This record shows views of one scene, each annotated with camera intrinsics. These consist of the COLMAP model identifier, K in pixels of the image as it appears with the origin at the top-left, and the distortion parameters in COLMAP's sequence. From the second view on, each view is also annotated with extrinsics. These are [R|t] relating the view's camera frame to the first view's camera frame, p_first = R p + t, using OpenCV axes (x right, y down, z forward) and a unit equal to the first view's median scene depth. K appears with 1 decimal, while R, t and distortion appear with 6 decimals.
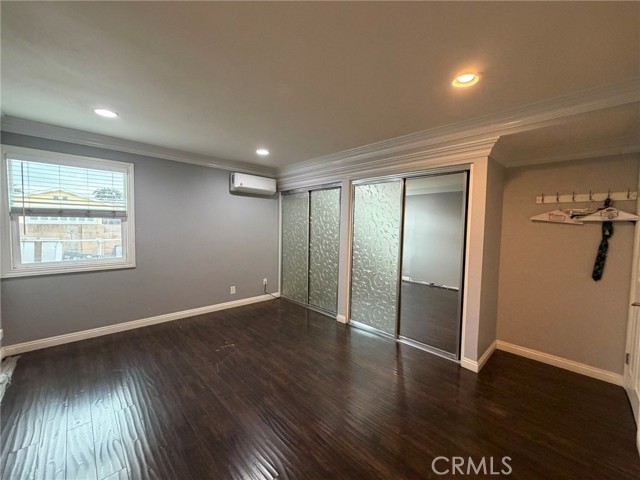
lens RADIAL K [[254.5, 0, 317.1], [0, 254.5, 239.3], [0, 0, 1]] dist [-0.000016, -0.000430]
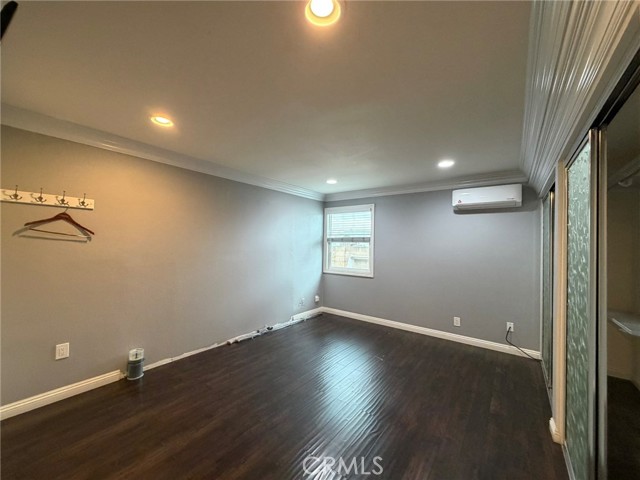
lens RADIAL K [[254.5, 0, 317.4], [0, 254.5, 239.7], [0, 0, 1]] dist [-0.000016, -0.000430]
pose [[0.157444, -0.034079, -0.986940, 0.605212], [-0.071869, 0.996359, -0.045869, -0.009124], [0.984909, 0.078153, 0.154422, 0.473446]]
